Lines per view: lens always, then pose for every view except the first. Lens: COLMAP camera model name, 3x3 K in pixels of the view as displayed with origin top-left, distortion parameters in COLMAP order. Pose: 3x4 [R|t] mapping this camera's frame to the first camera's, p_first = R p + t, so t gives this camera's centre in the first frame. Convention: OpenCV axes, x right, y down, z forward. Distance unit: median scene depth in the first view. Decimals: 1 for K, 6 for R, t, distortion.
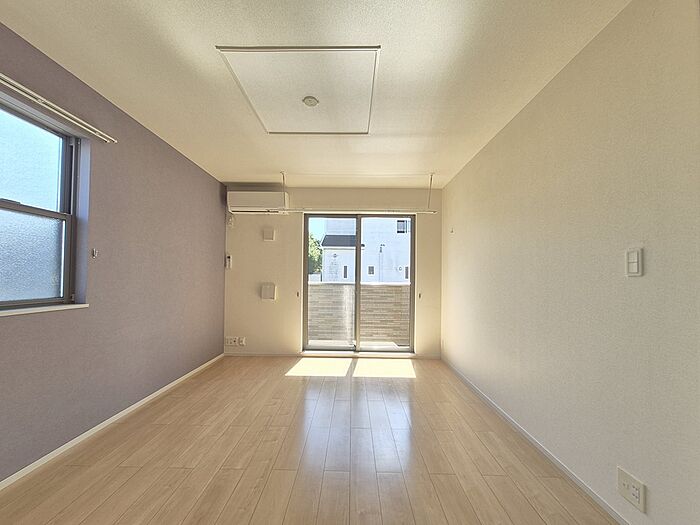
lens RADIAL K [[274.5, 0, 349.0], [0, 274.5, 273.5], [0, 0, 1]] dist [0.000924, 0.000101]
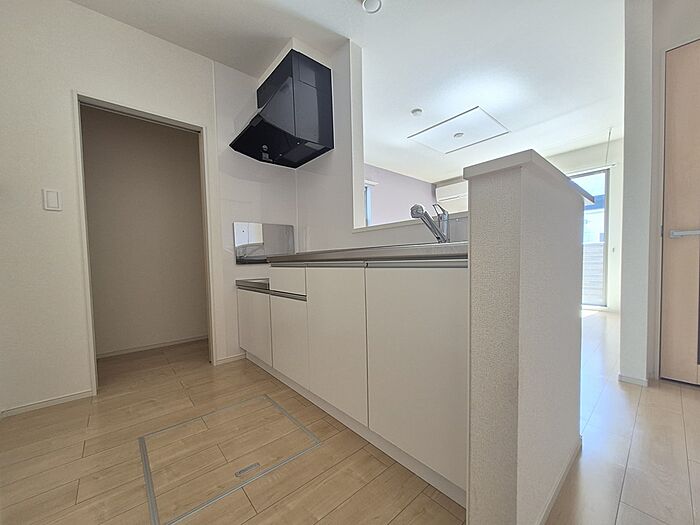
lens RADIAL K [[274.5, 0, 349.0], [0, 274.5, 273.5], [0, 0, 1]] dist [0.000924, 0.000101]
pose [[0.652765, 0.016886, -0.757372, 0.416688], [0.038851, 0.997690, 0.055729, 0.076506], [0.756563, -0.065802, 0.650601, -0.409975]]
